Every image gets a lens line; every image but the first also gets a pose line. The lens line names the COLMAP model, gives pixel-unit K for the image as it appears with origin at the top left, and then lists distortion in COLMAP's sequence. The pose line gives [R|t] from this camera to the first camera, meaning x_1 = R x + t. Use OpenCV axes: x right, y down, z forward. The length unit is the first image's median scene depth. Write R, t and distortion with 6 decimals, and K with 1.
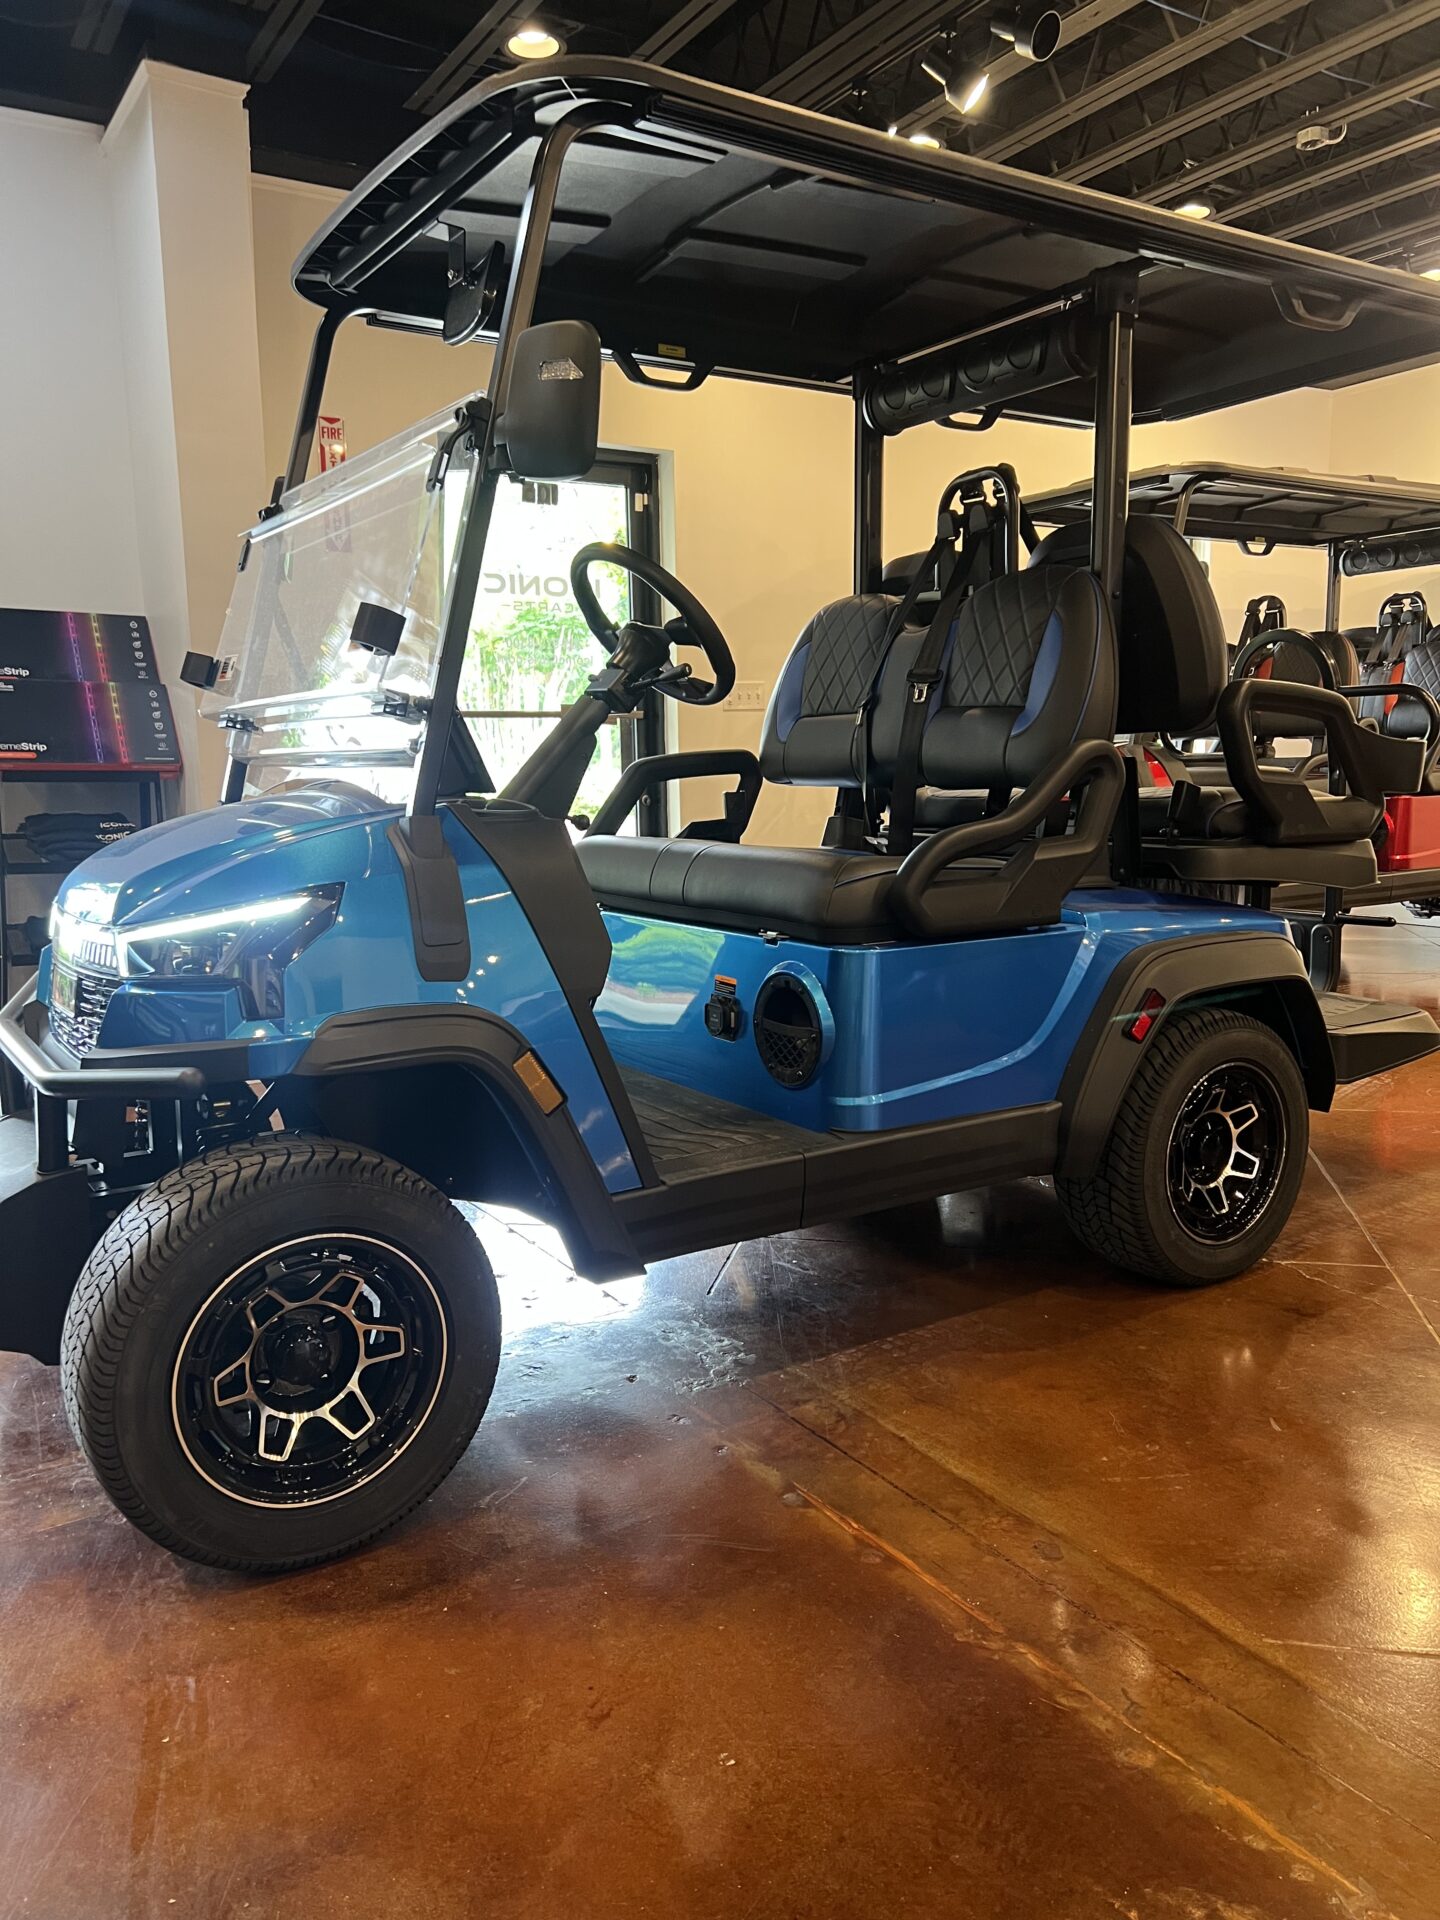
lens RADIAL K [[1426.4, 0, 720.0], [0, 1426.4, 960.0], [0, 0, 1]] dist [0.041457, -0.046082]
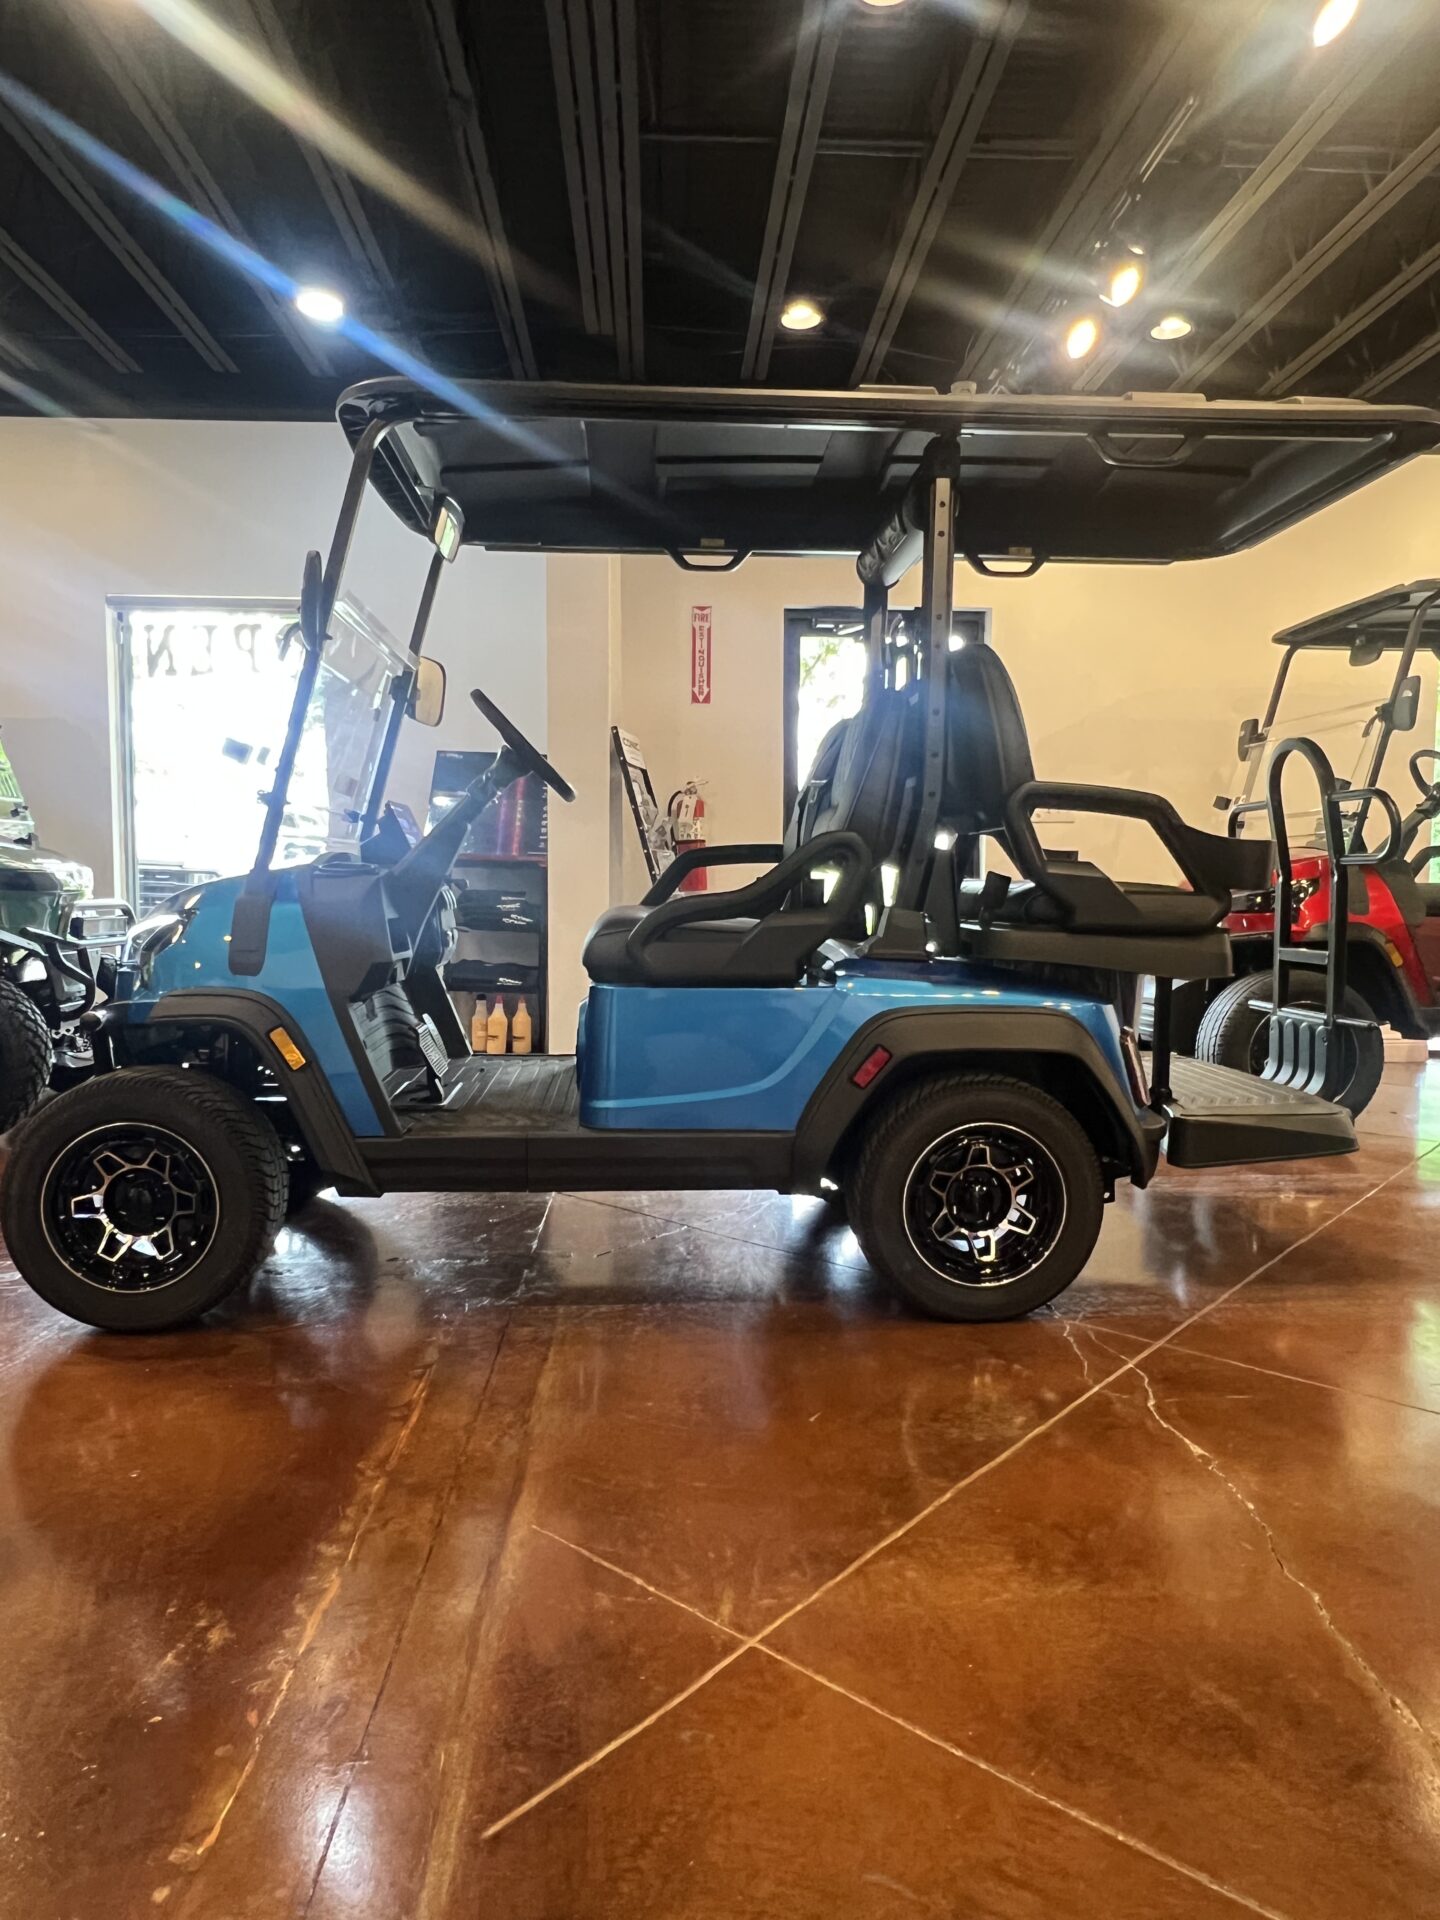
lens RADIAL K [[1224.7, 0, 720.0], [0, 1224.7, 960.0], [0, 0, 1]] dist [0.021107, -0.037336]
pose [[0.873047, 0.055458, -0.484472, 0.613753], [-0.089448, 0.994867, -0.047307, 0.010202], [0.479362, 0.084636, 0.873527, 0.059726]]
